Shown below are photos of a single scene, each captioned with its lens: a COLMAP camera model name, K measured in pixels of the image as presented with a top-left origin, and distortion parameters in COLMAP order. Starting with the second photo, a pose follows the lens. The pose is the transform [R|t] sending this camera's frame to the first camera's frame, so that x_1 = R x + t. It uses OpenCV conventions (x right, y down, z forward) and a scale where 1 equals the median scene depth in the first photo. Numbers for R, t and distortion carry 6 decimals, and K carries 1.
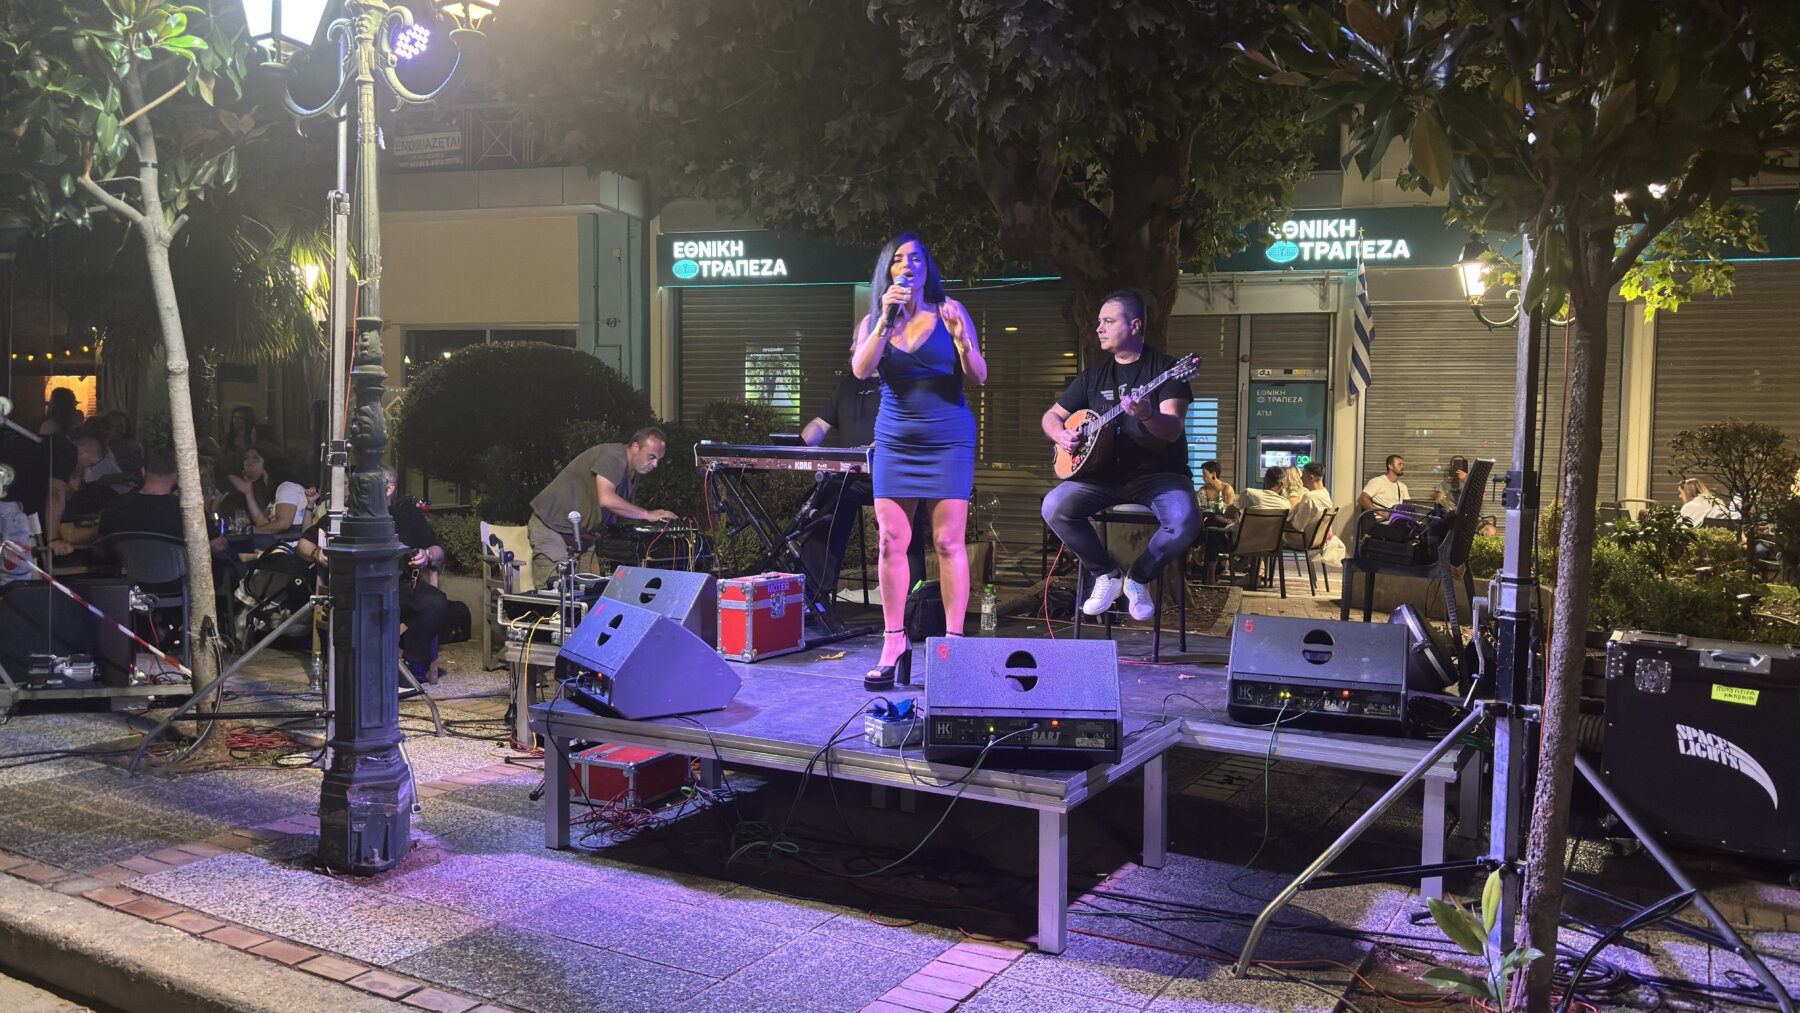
lens RADIAL K [[1376.3, 0, 891.6], [0, 1376.3, 500.6], [0, 0, 1]] dist [0.053758, -0.041838]
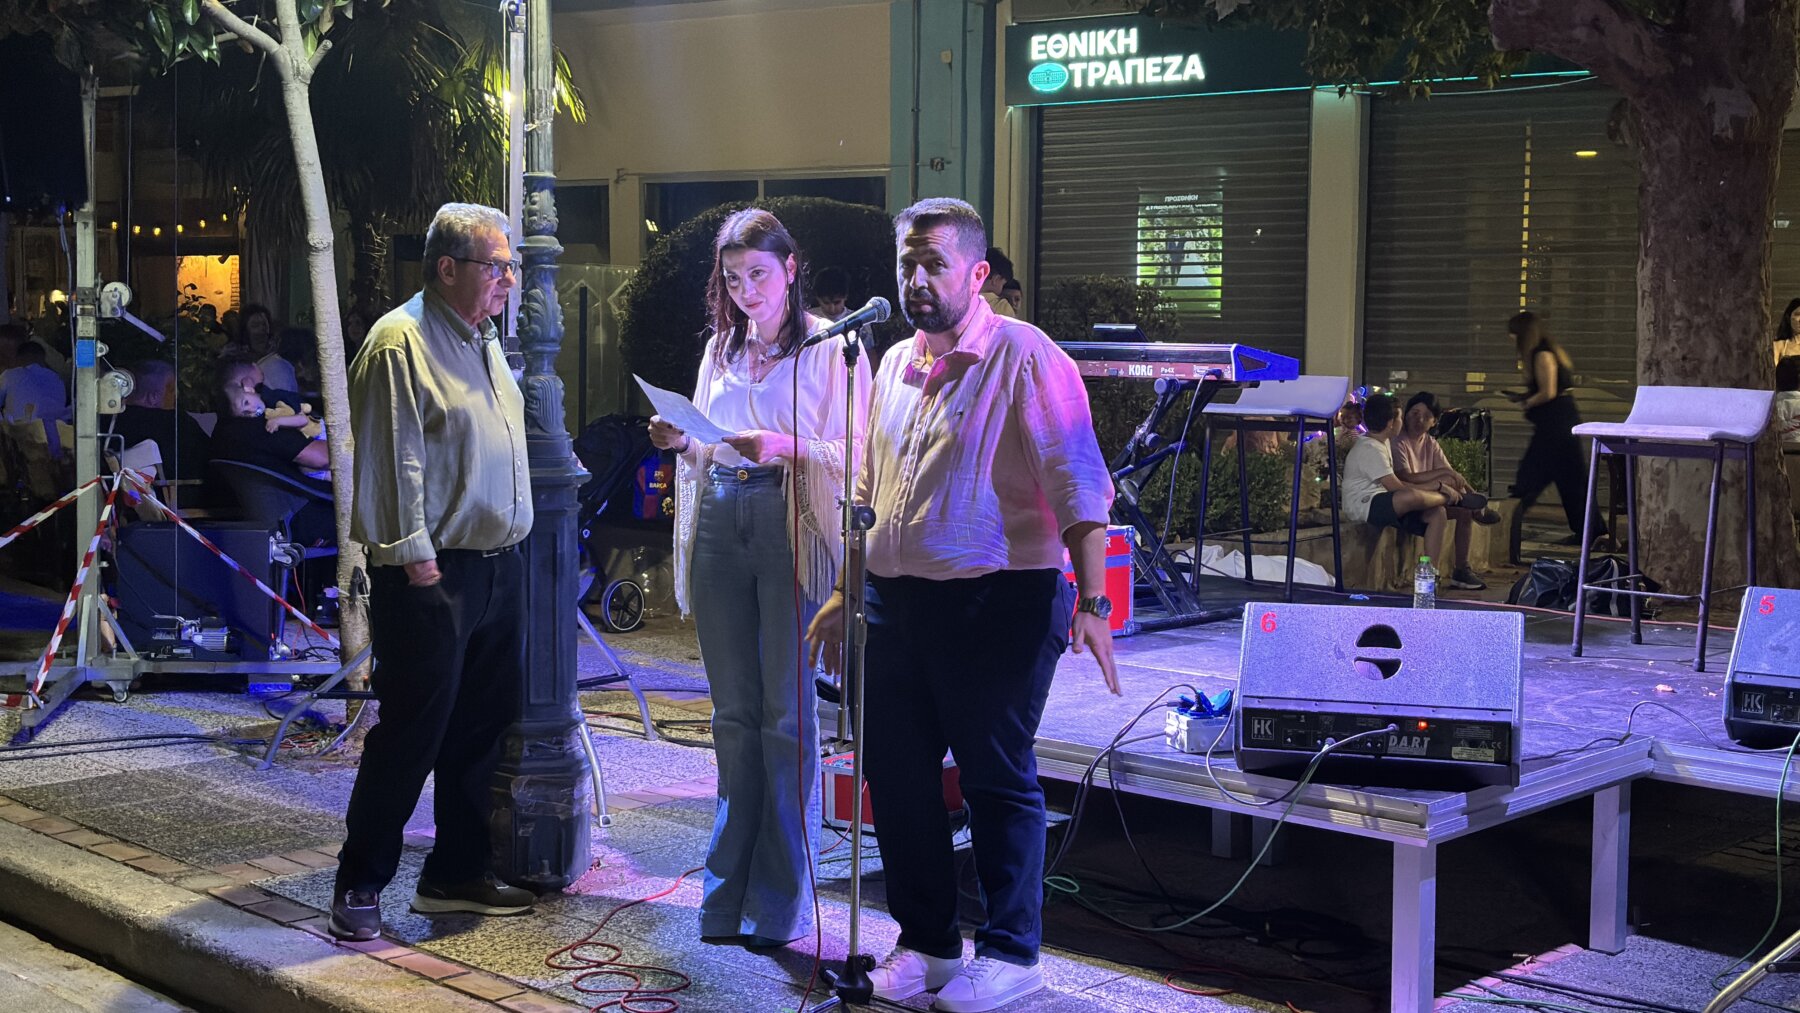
lens RADIAL K [[2220.7, 0, 876.7], [0, 2220.7, 515.4], [0, 0, 1]] dist [0.069310, 0.000000]
pose [[0.970461, 0.014904, -0.240799, 0.080640], [-0.007060, 0.999417, 0.033403, 0.011482], [0.241157, -0.030716, 0.970000, -0.120960]]
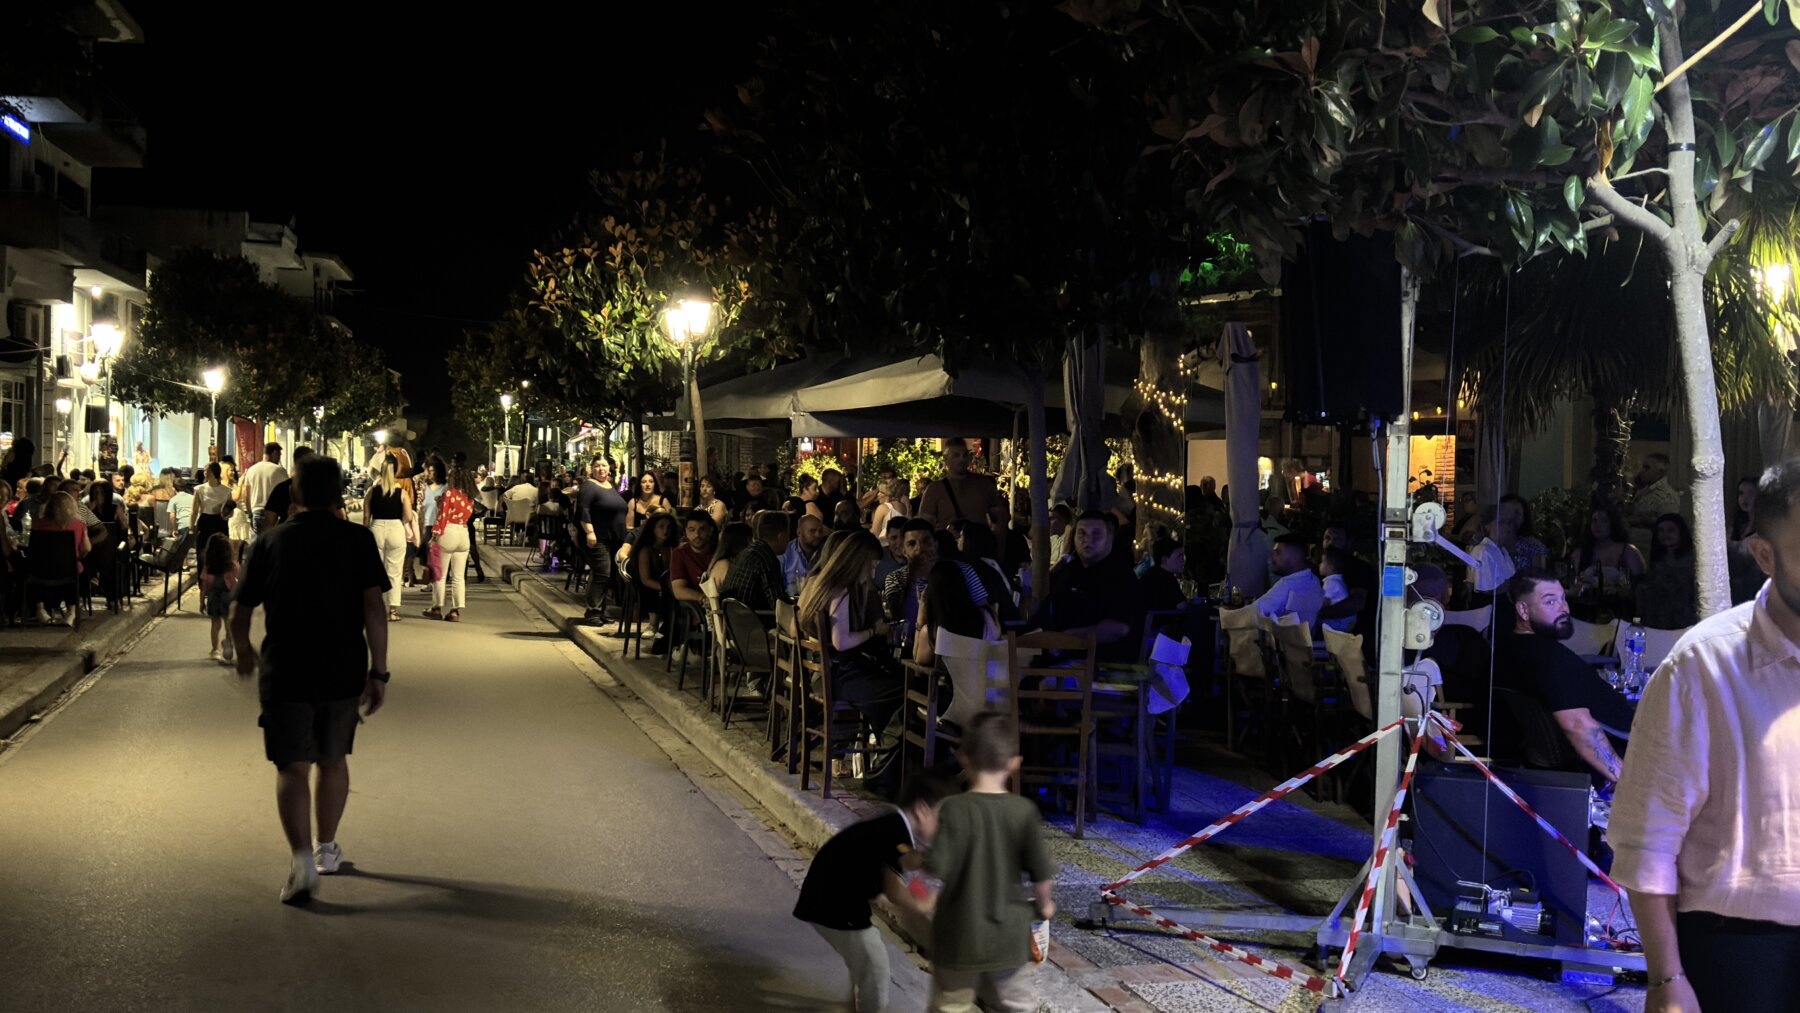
lens RADIAL K [[2003.1, 0, 914.4], [0, 2003.1, 513.7], [0, 0, 1]] dist [0.018419, 0.000000]
pose [[0.725275, 0.012839, -0.688340, -0.151251], [-0.039343, 0.998965, -0.022821, -0.039596], [0.687335, 0.043633, 0.725029, 0.110632]]
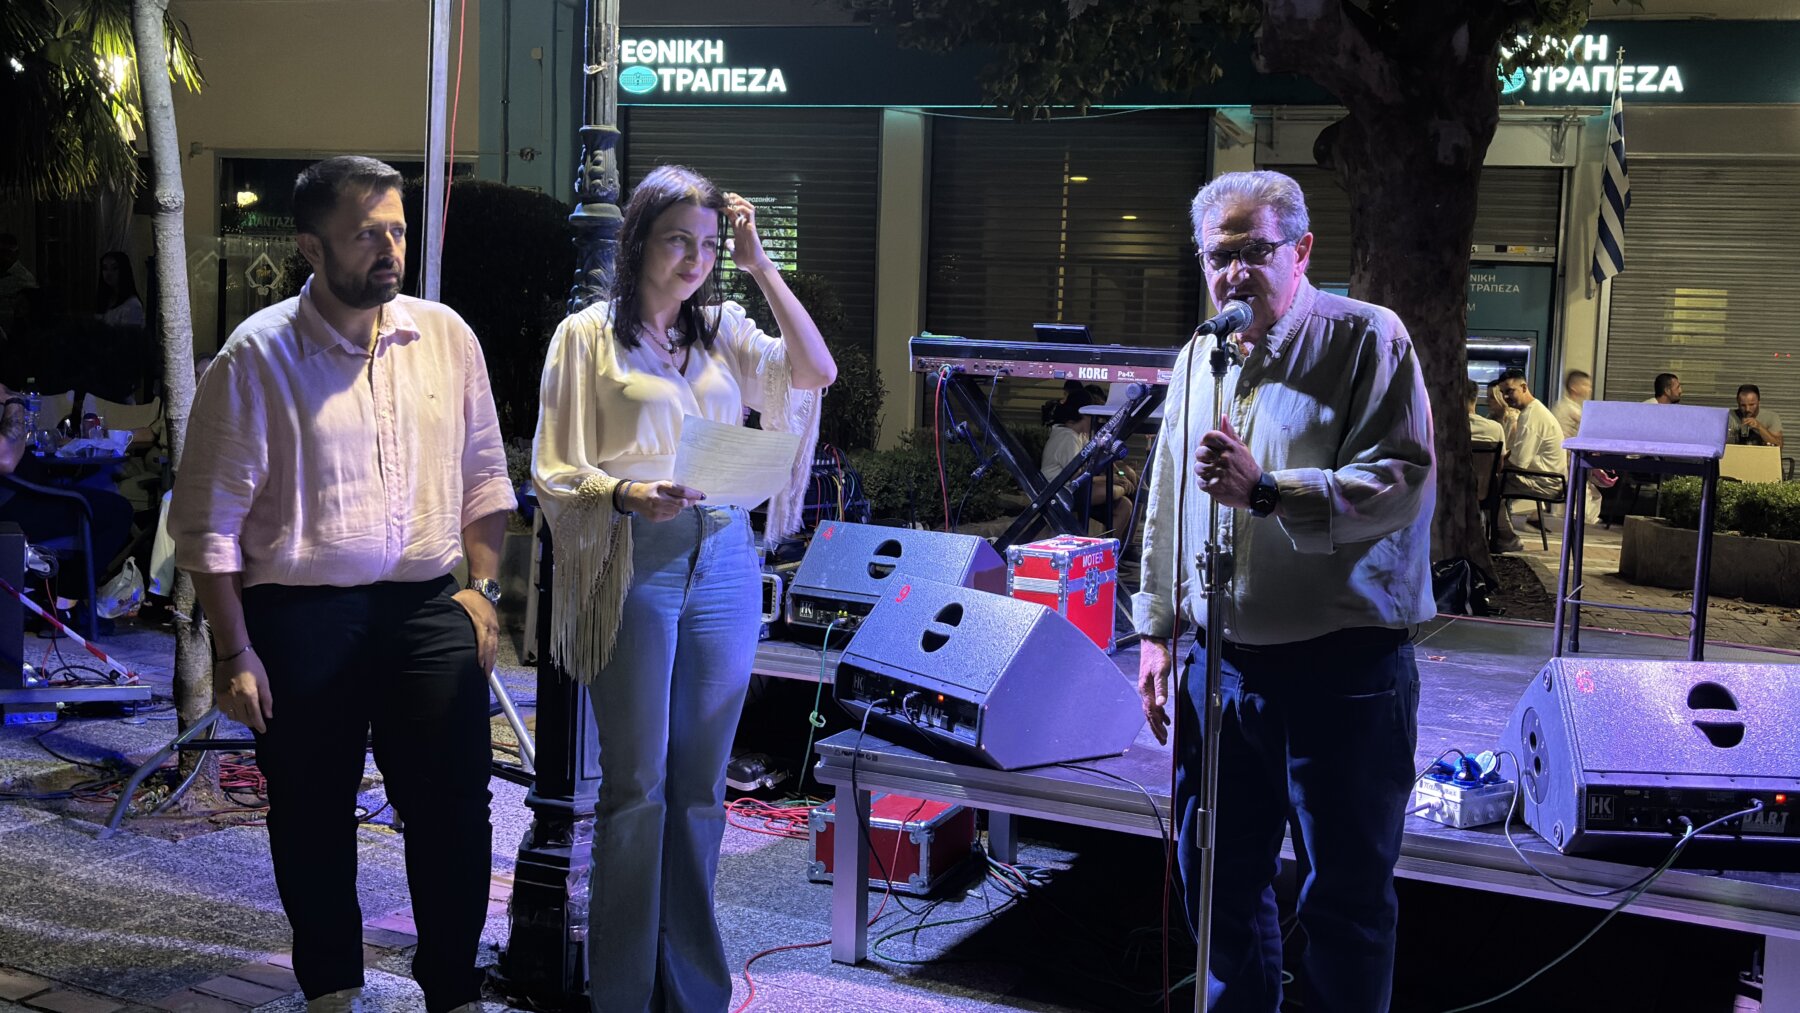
lens RADIAL K [[1886.3, 0, 866.3], [0, 1886.3, 479.7], [0, 0, 1]] dist [0.030739, 0.000000]
pose [[0.998553, 0.018374, 0.050538, -0.229217], [-0.020117, 0.999212, 0.034205, -0.003345], [-0.049870, -0.035172, 0.998136, 0.105851]]
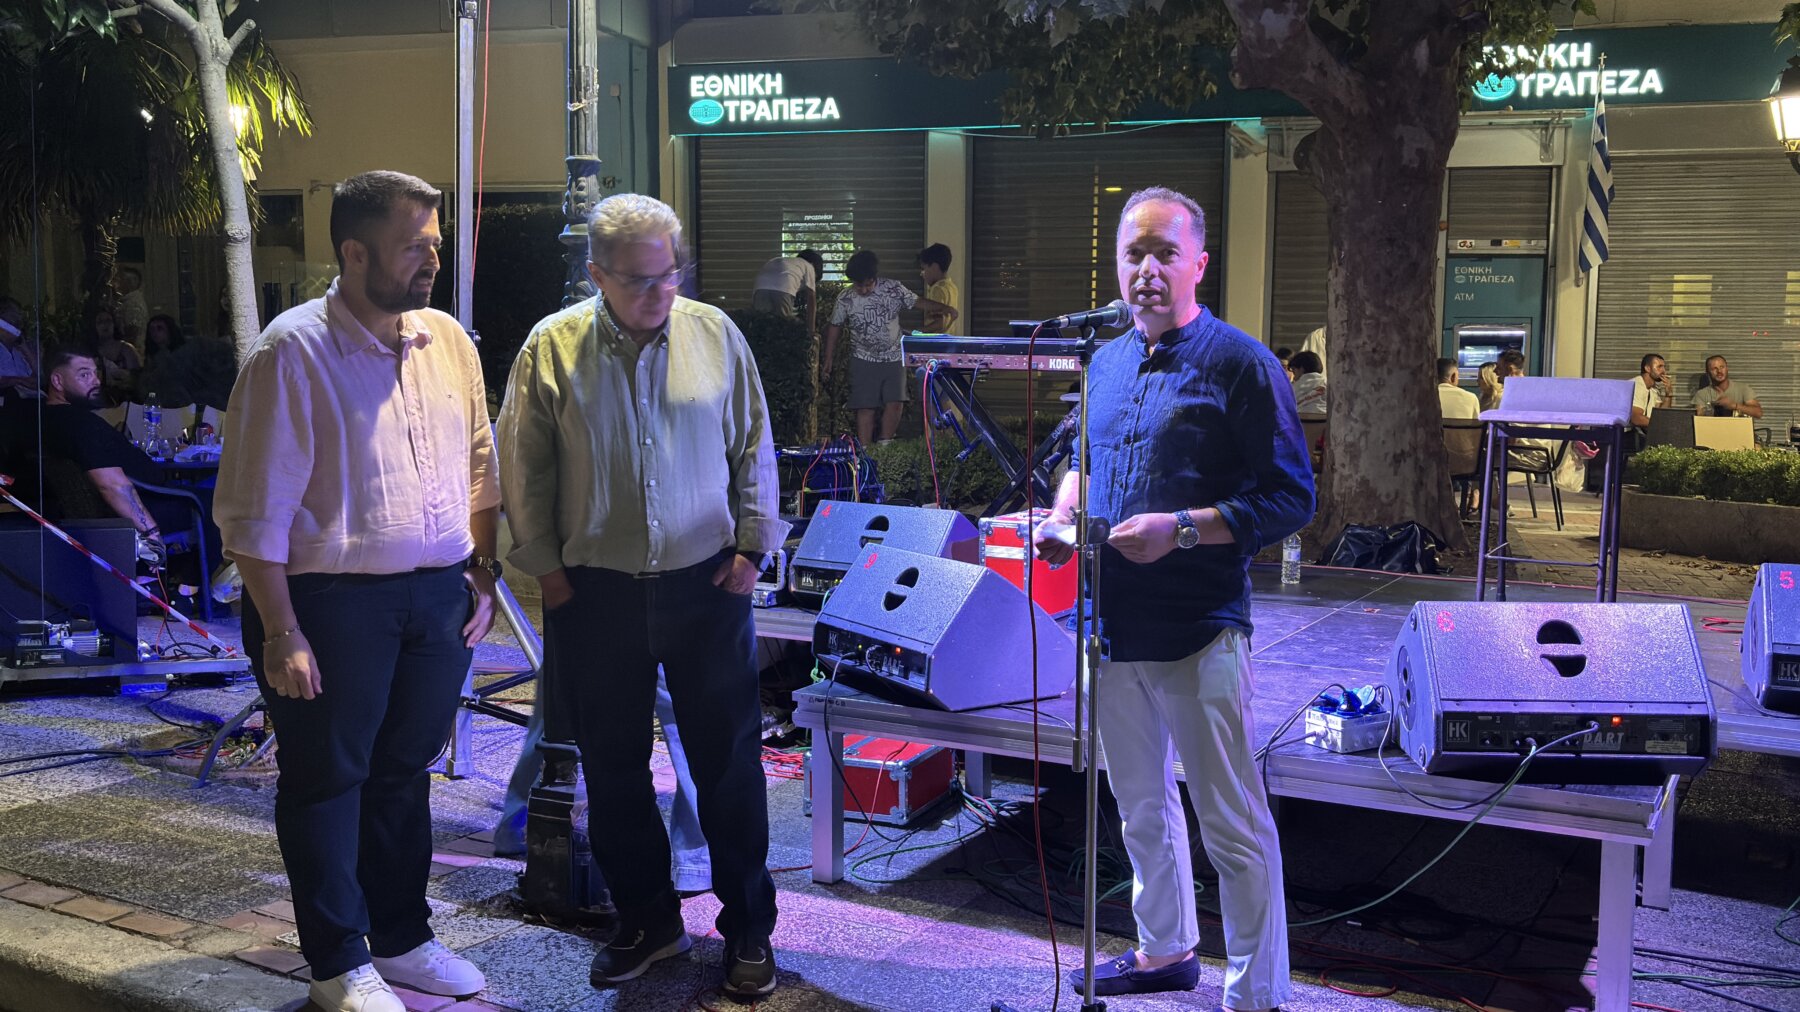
lens RADIAL K [[1720.1, 0, 885.7], [0, 1720.1, 501.2], [0, 0, 1]] dist [0.034161, 0.000000]
pose [[0.999915, -0.004843, 0.012128, -0.179511], [0.004211, 0.998659, 0.051590, 0.000365], [-0.012361, -0.051534, 0.998595, 0.077193]]
